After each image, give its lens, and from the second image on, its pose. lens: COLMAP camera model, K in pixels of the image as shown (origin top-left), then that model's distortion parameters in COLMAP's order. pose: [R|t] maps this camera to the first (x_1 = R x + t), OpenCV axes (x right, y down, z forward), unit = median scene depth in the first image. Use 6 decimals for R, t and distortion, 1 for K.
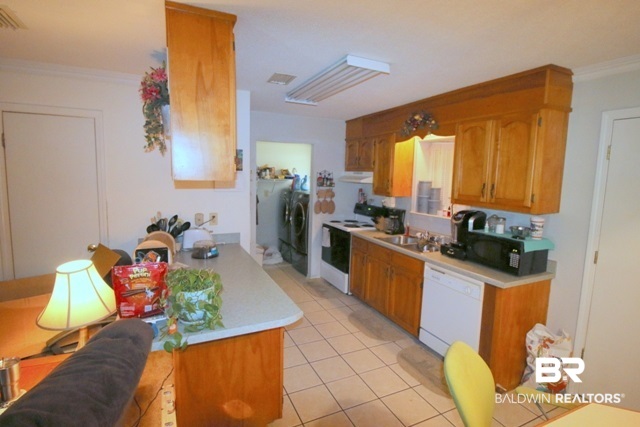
lens RADIAL K [[309.3, 0, 320.0], [0, 309.3, 213.5], [0, 0, 1]] dist [-0.016270, -0.001294]
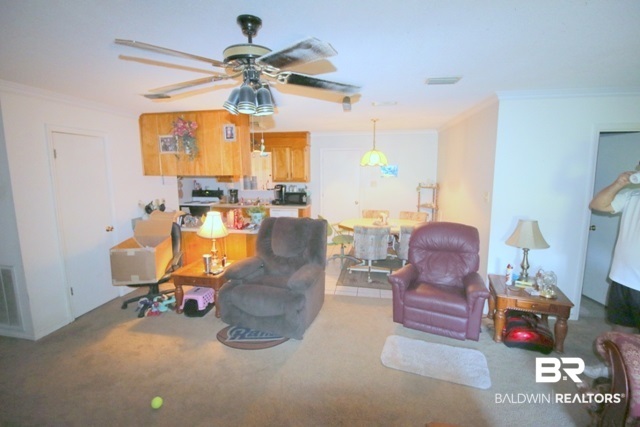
lens RADIAL K [[309.3, 0, 320.0], [0, 309.3, 213.5], [0, 0, 1]] dist [-0.016270, -0.001294]
pose [[0.570148, -0.144748, 0.808690, -1.356694], [0.123598, 0.988265, 0.089751, 0.036738], [-0.812192, 0.048781, 0.581348, -0.639078]]
